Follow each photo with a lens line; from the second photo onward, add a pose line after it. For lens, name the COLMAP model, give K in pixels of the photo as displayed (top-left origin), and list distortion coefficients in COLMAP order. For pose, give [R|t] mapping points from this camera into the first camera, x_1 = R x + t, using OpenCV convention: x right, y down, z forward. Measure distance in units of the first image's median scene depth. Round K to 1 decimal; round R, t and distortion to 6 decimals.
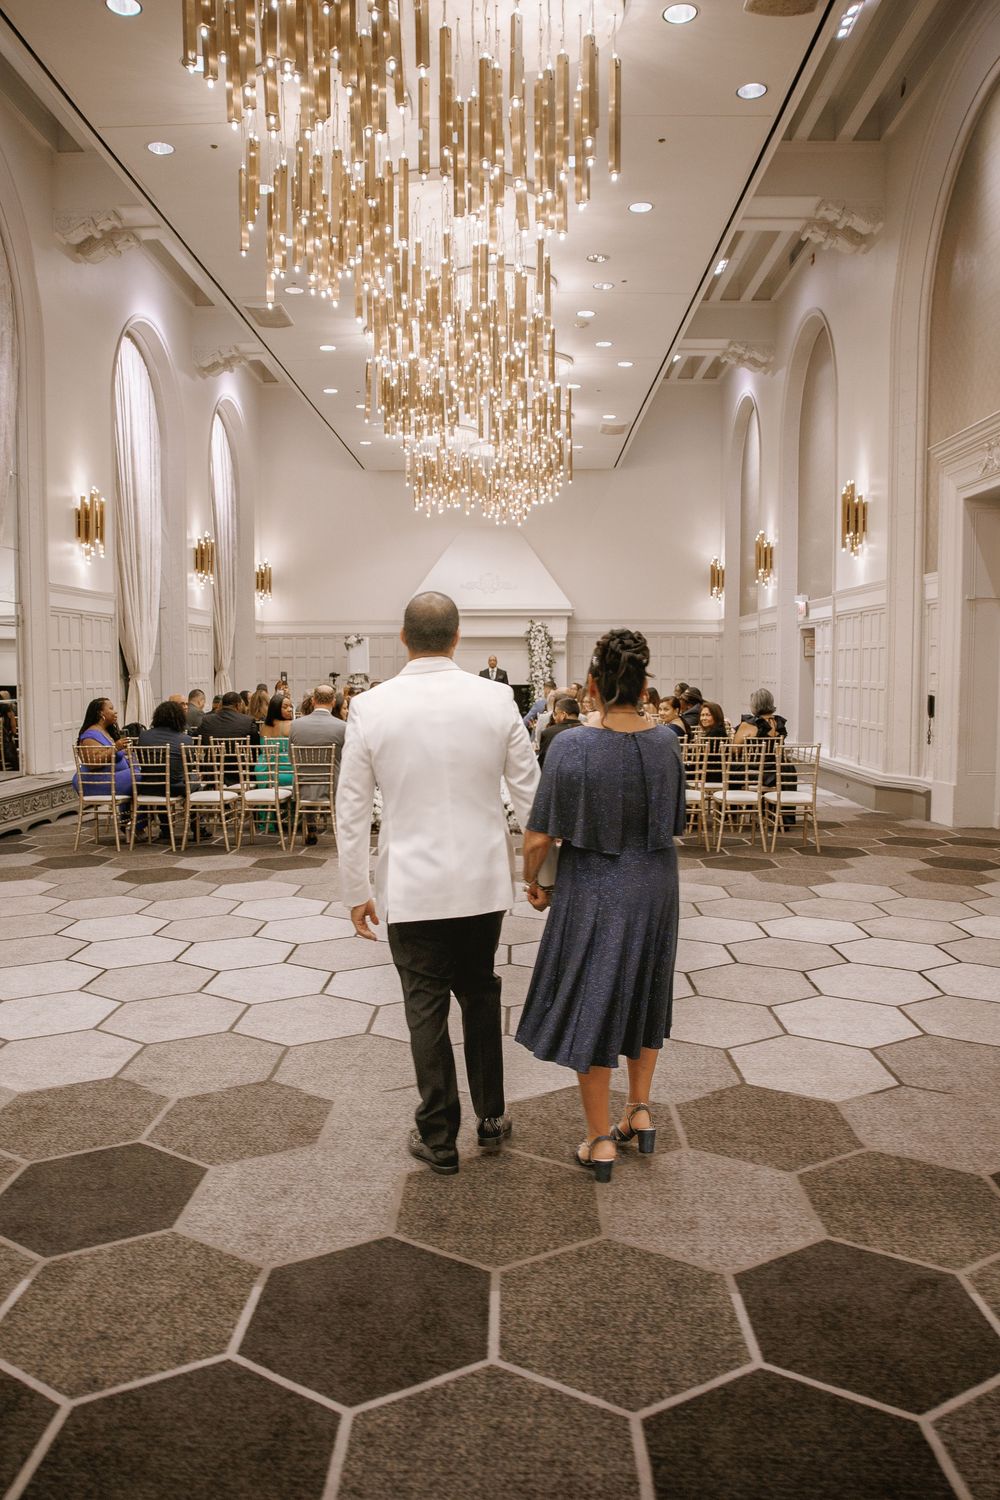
lens RADIAL K [[1138.1, 0, 503.6], [0, 1138.1, 753.5], [0, 0, 1]] dist [-0.117189, 0.096918]
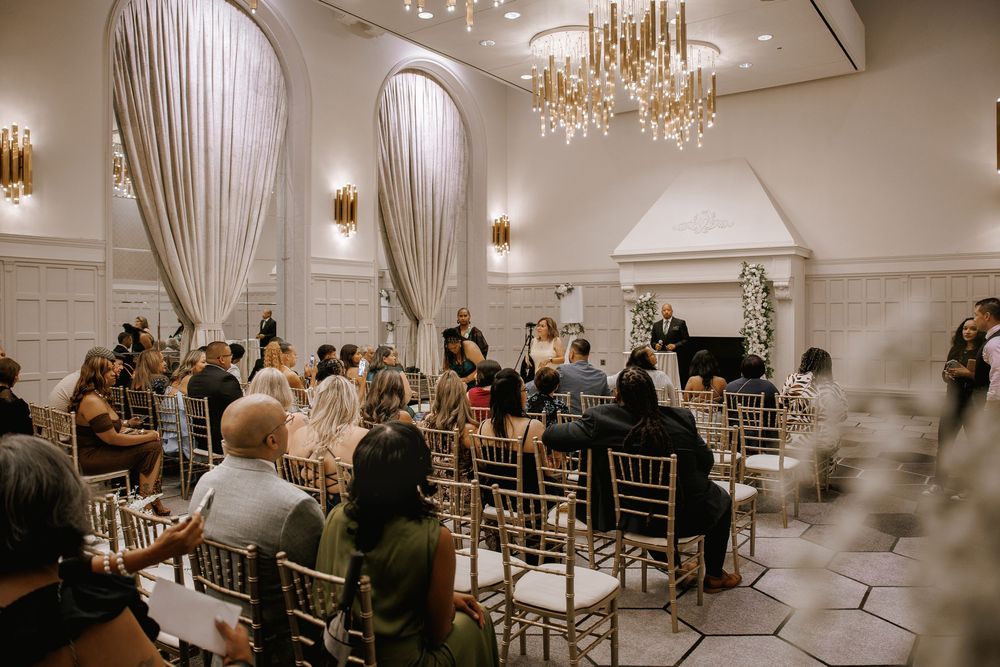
lens RADIAL K [[758.8, 0, 495.9], [0, 758.8, 328.8], [0, 0, 1]] dist [-0.117189, 0.096918]
pose [[0.823894, 0.006937, -0.566702, 0.187594], [-0.041257, 0.998006, -0.047763, -0.032509], [0.565241, 0.062732, 0.822537, 0.433775]]
